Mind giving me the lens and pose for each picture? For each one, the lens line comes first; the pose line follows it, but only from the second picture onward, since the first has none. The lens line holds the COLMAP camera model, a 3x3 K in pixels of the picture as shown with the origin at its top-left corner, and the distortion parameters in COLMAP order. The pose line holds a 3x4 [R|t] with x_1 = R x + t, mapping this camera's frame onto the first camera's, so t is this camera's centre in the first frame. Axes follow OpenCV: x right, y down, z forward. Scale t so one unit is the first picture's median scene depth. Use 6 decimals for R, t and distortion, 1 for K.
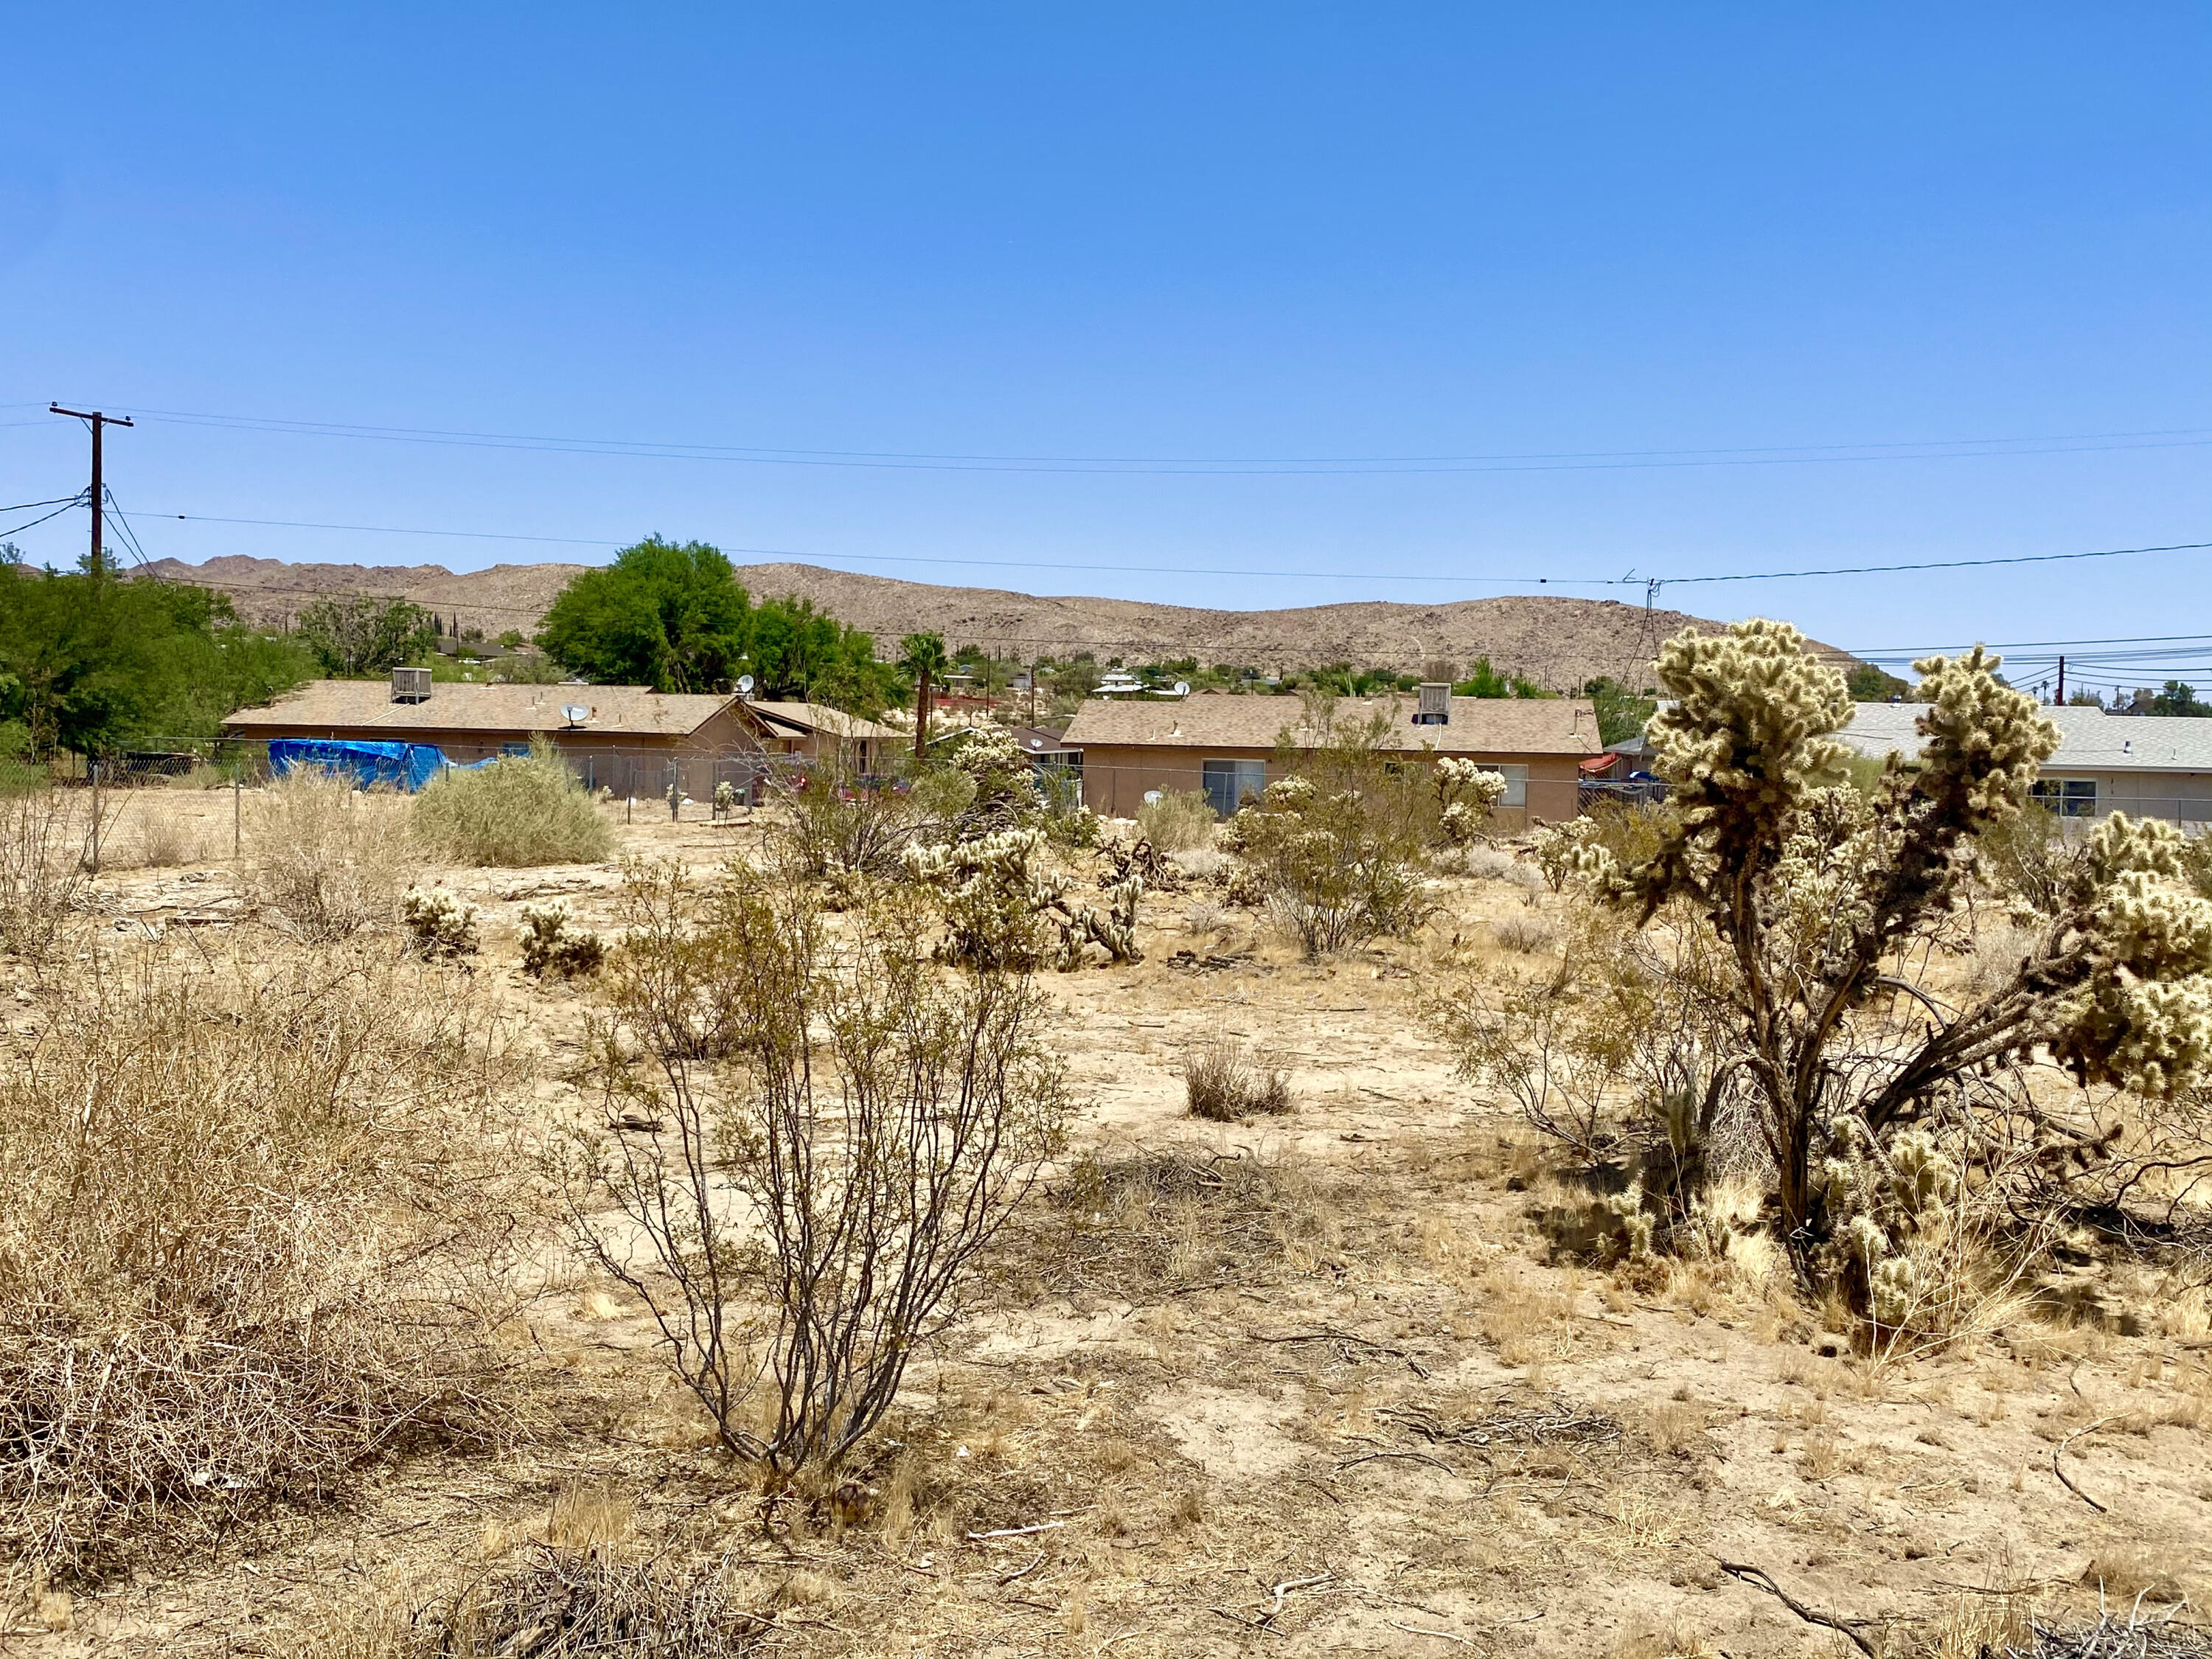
lens RADIAL K [[1987.9, 0, 1106.0], [0, 1987.9, 829.5], [0, 0, 1]] dist [0.147957, 0.000260]
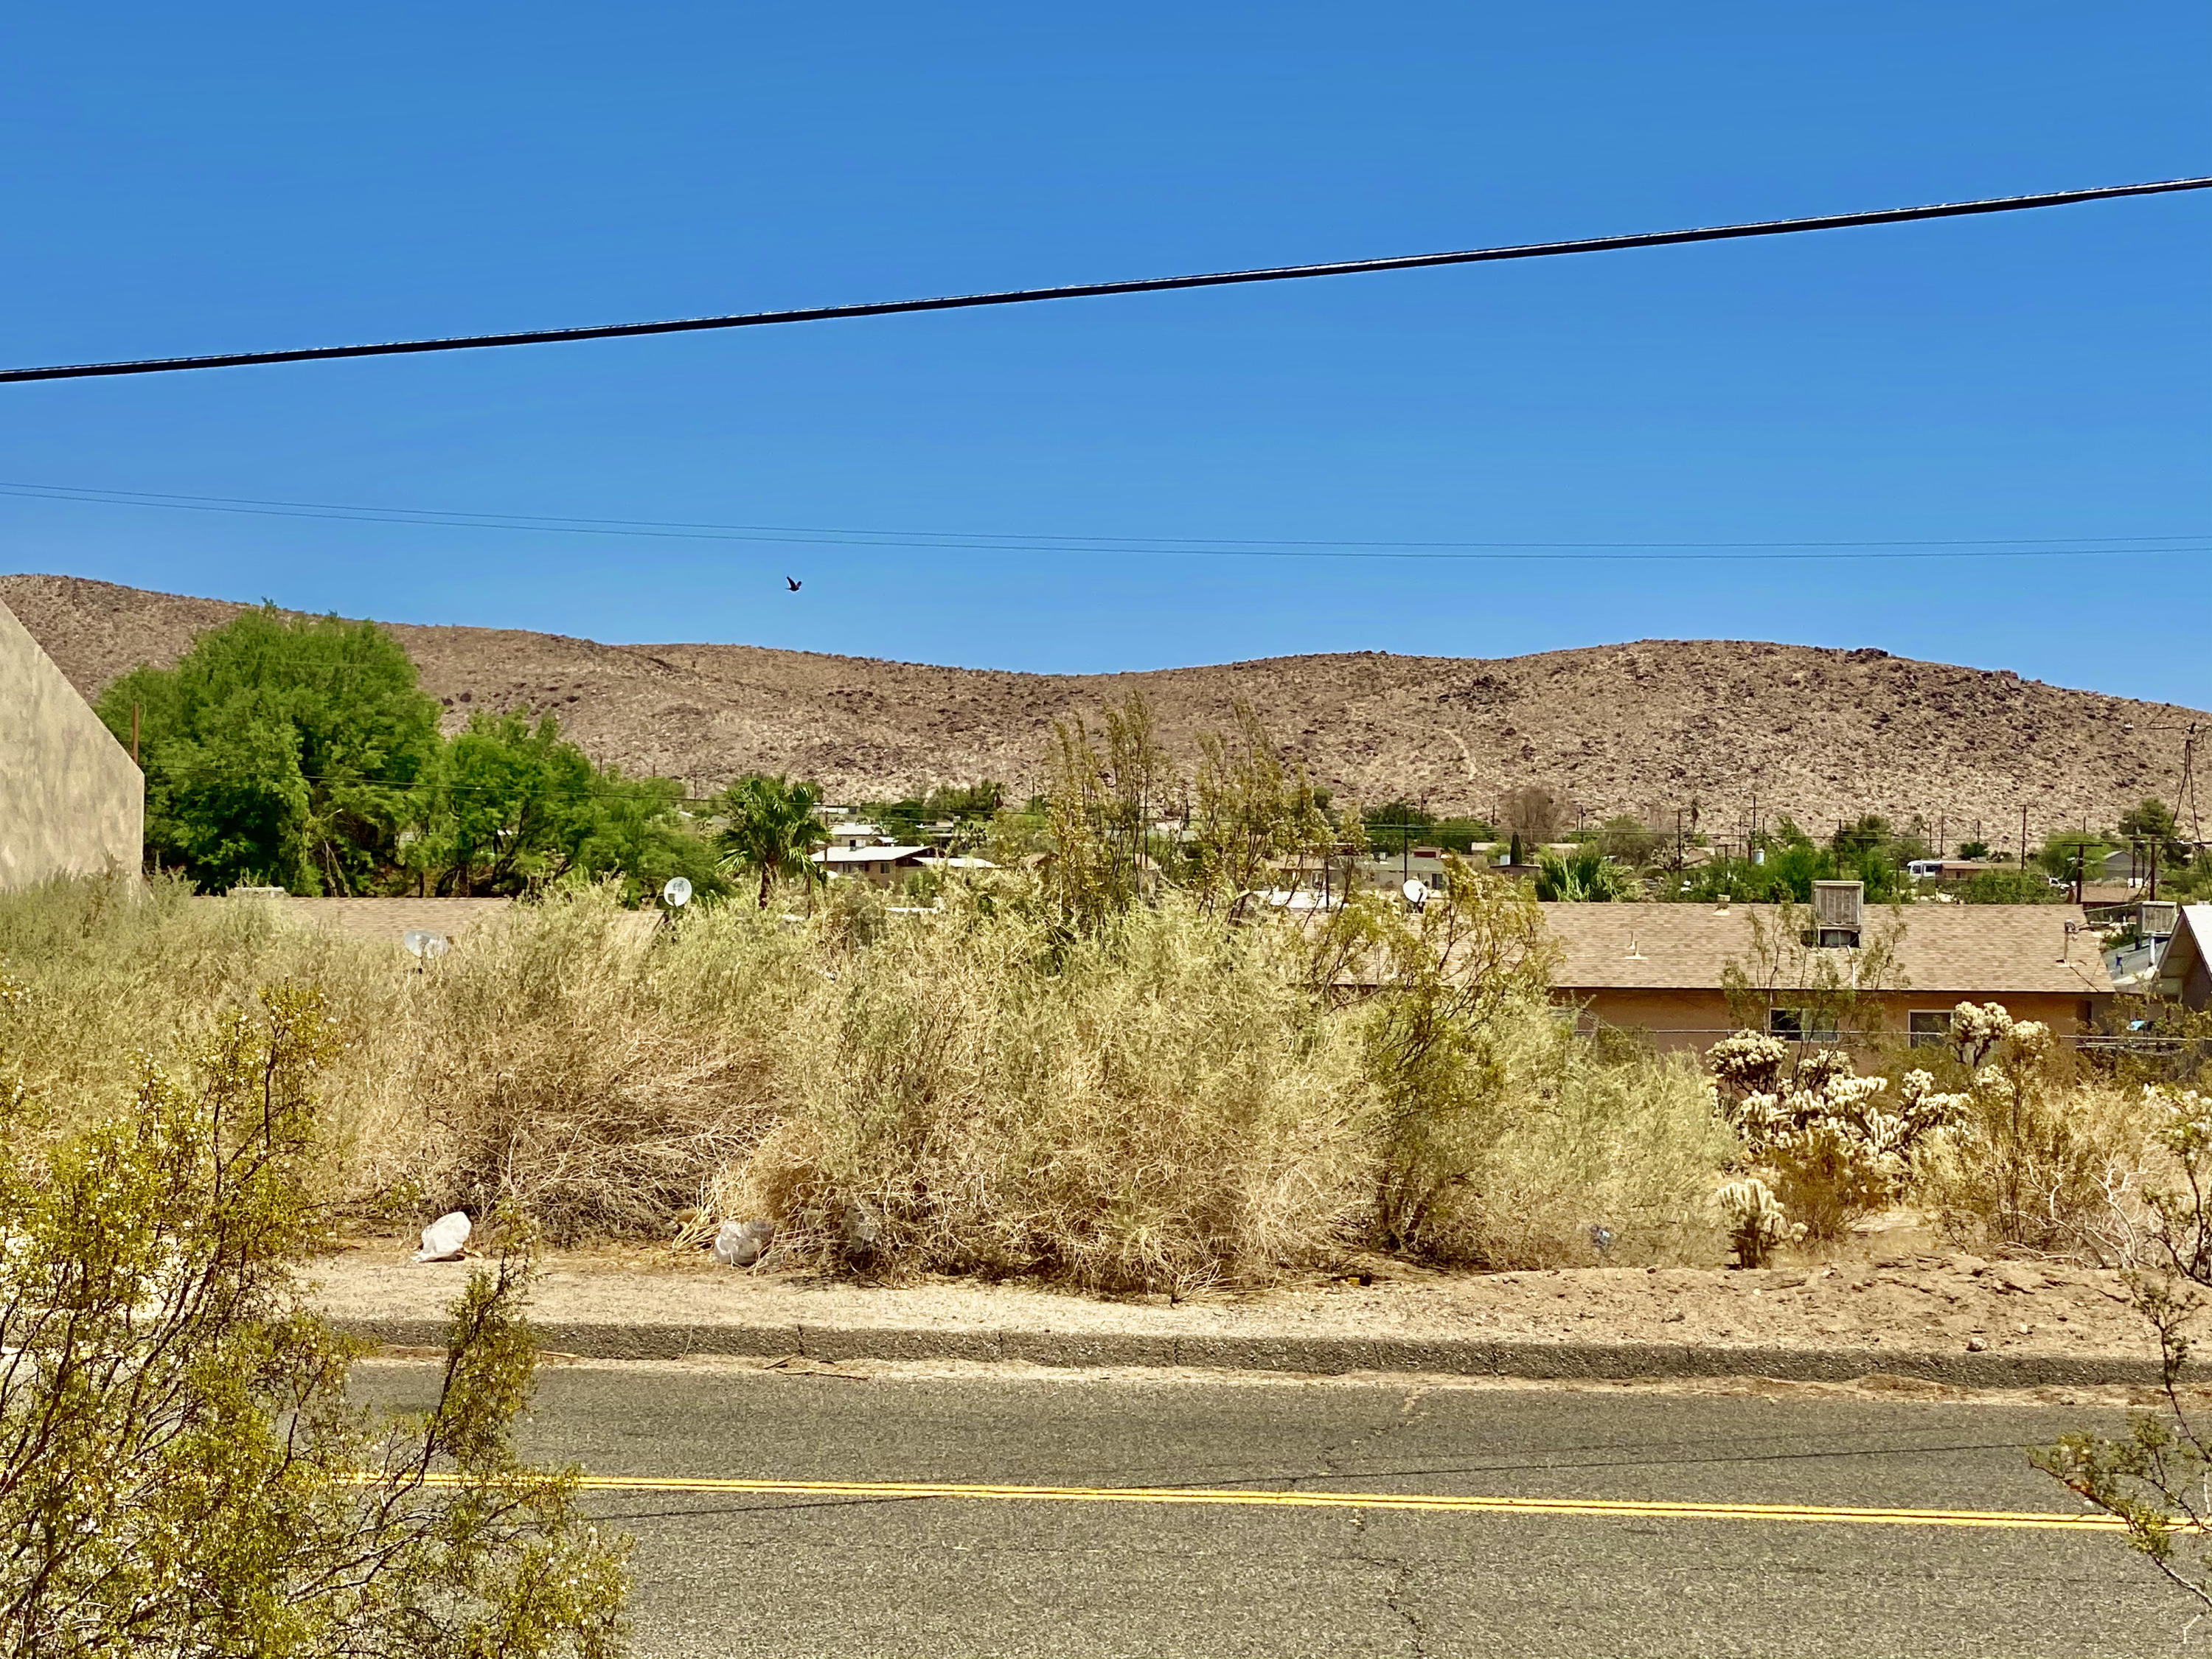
lens RADIAL K [[4597.1, 0, 1106.0], [0, 4597.1, 829.5], [0, 0, 1]] dist [0.010724, 0.037458]
pose [[0.996434, -0.009793, 0.083802, -0.105819], [0.015950, 0.997195, -0.073123, 0.006744], [-0.082851, 0.074198, 0.993796, -0.234038]]
